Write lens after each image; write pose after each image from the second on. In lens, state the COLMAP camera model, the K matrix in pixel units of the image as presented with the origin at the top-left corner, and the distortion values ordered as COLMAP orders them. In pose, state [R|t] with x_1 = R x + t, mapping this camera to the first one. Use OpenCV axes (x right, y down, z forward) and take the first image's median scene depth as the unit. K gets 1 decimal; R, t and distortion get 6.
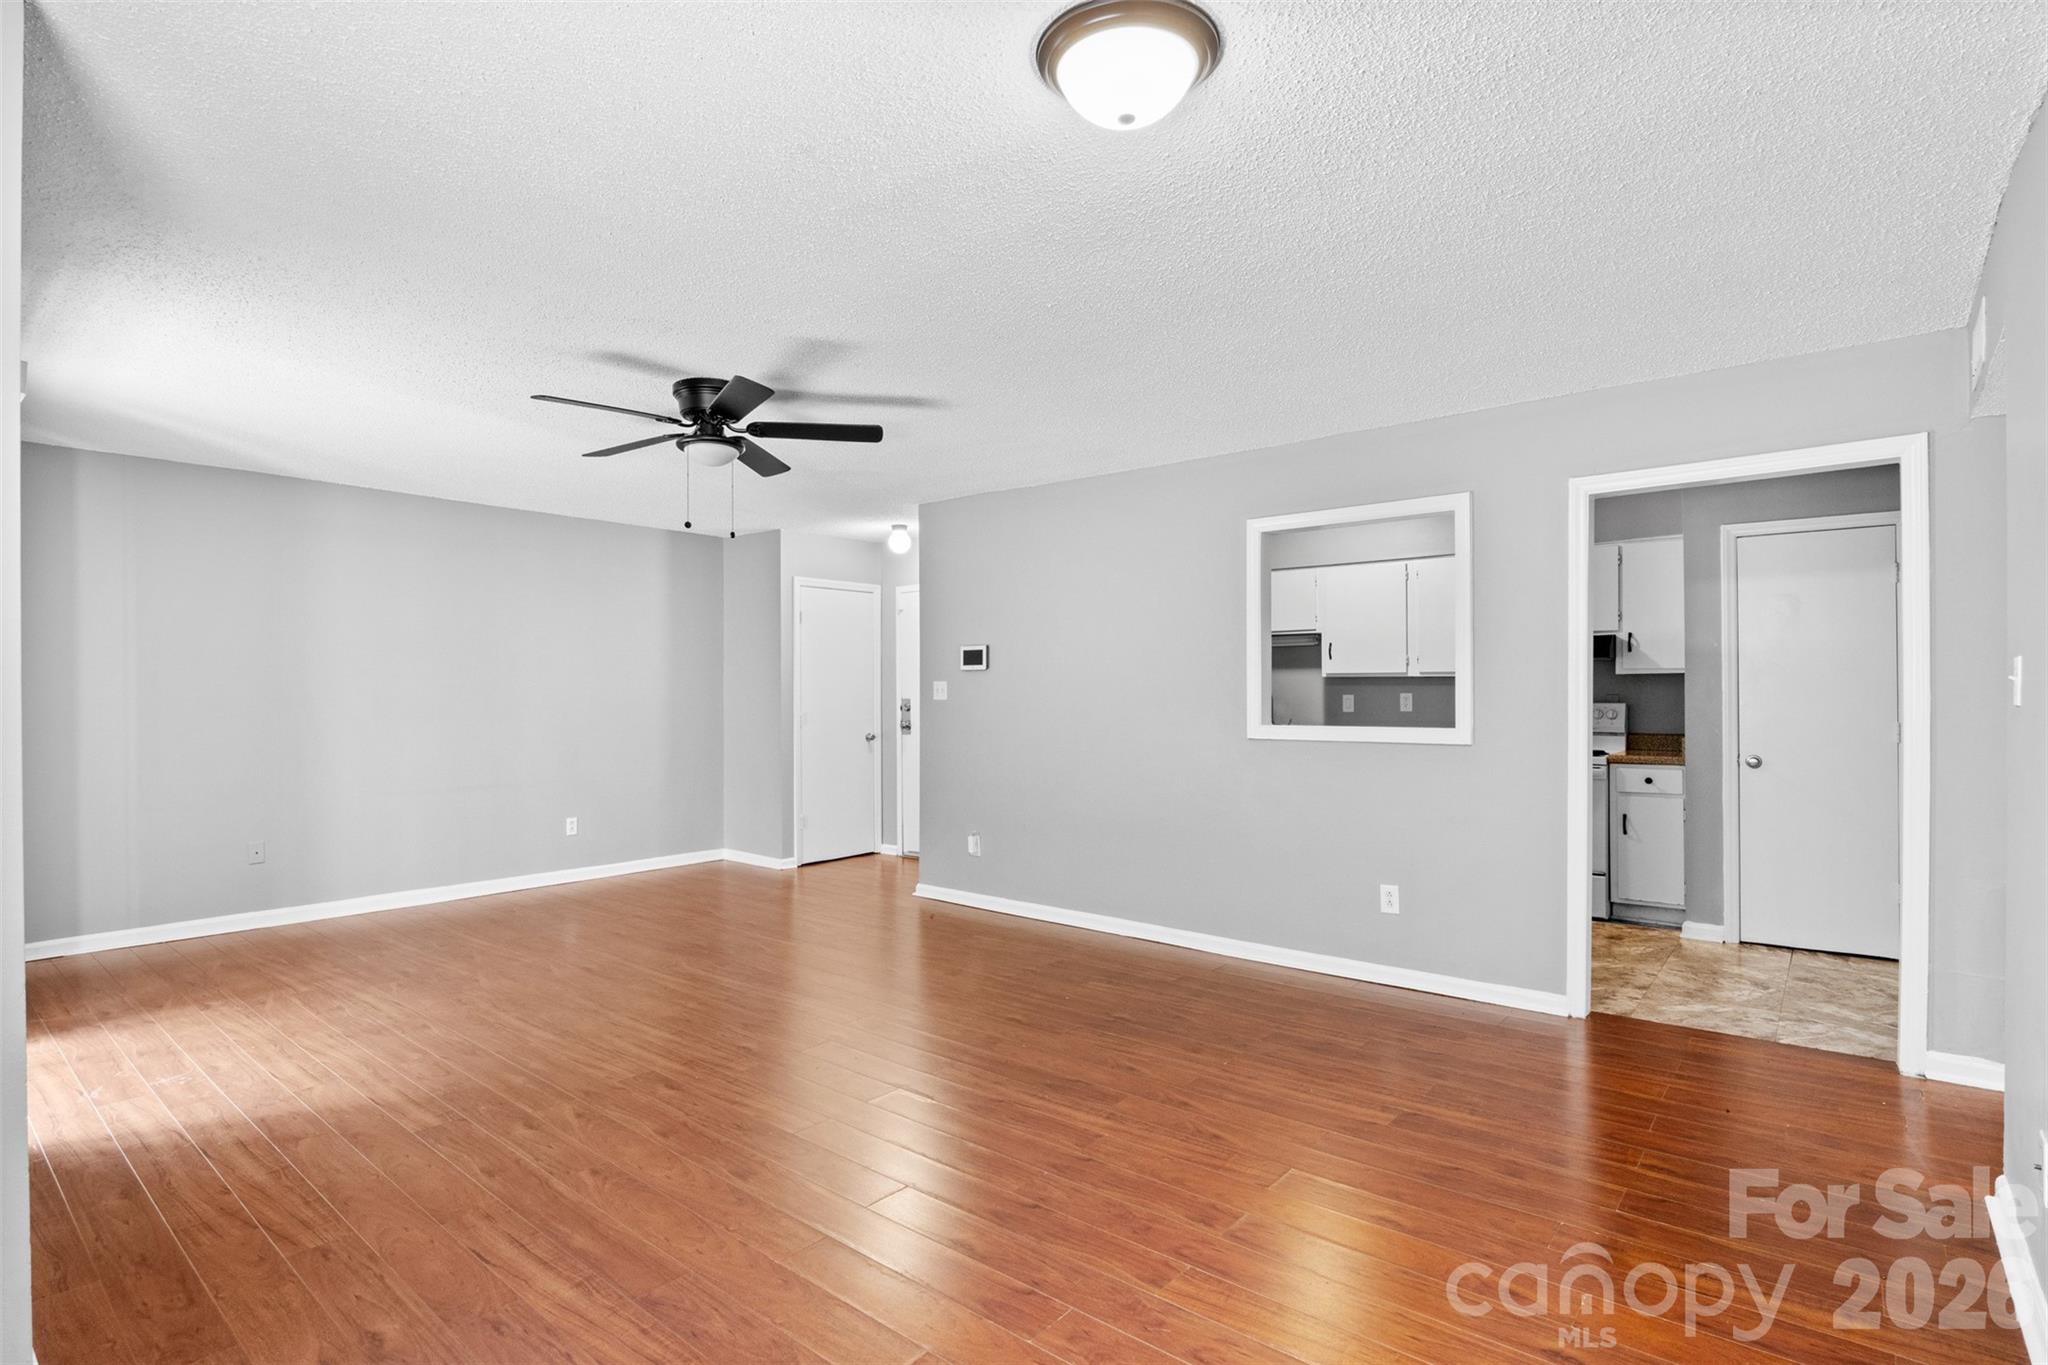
lens RADIAL K [[984.7, 0, 1024.0], [0, 984.7, 682.5], [0, 0, 1]] dist [-0.026348, -0.000856]
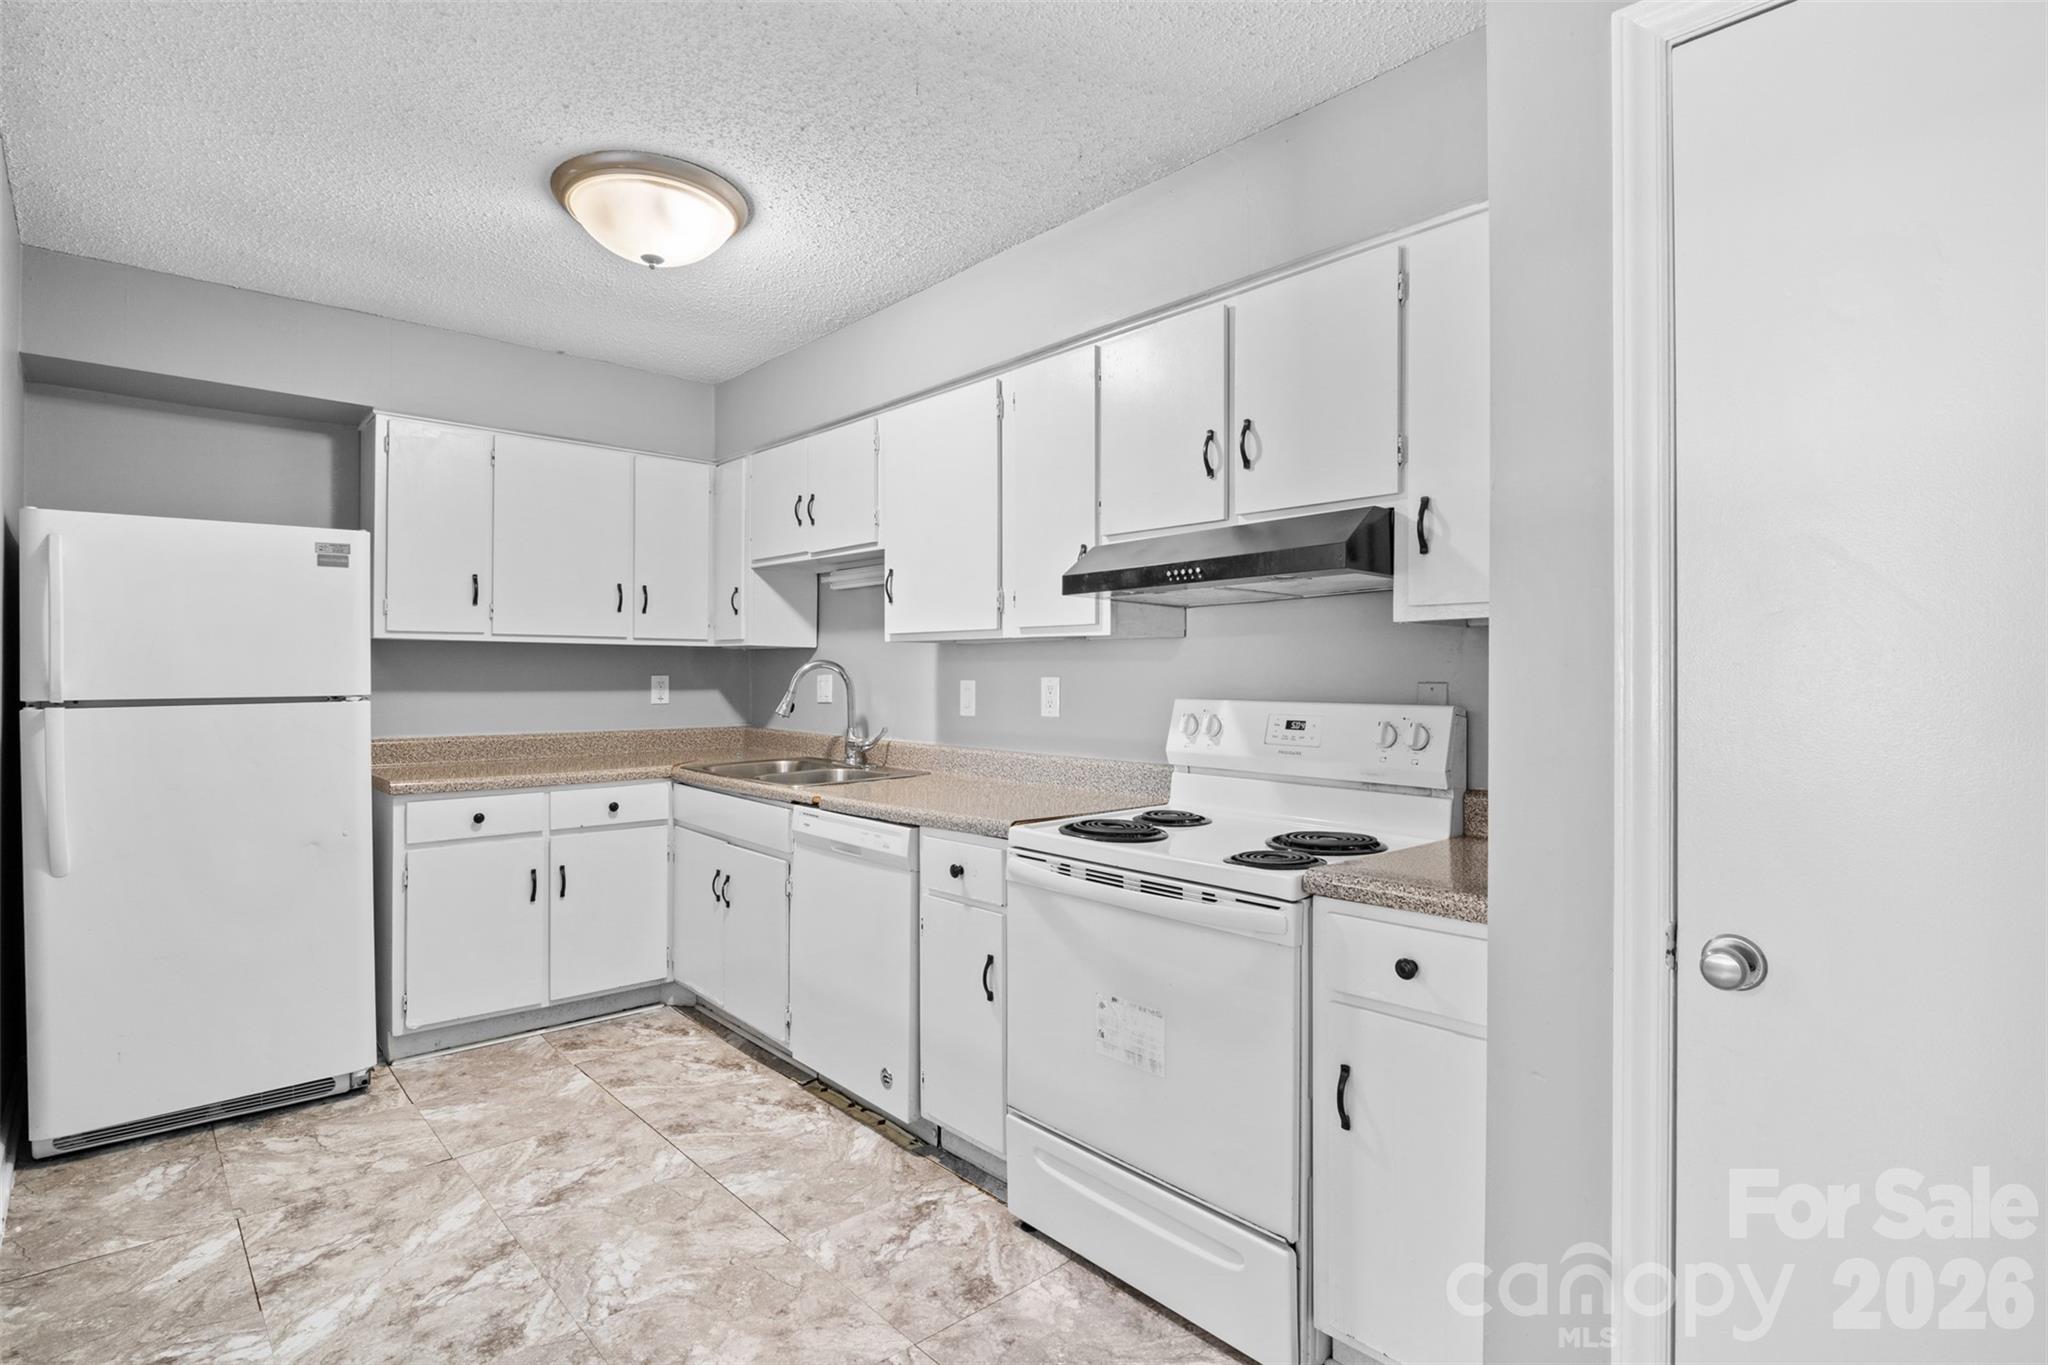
lens RADIAL K [[984.7, 0, 1024.0], [0, 984.7, 682.5], [0, 0, 1]] dist [-0.026348, -0.000856]
pose [[0.988917, -0.001594, -0.148459, 0.532140], [0.003972, 0.999868, 0.015723, 0.006786], [0.148415, -0.016138, 0.988794, 0.640053]]
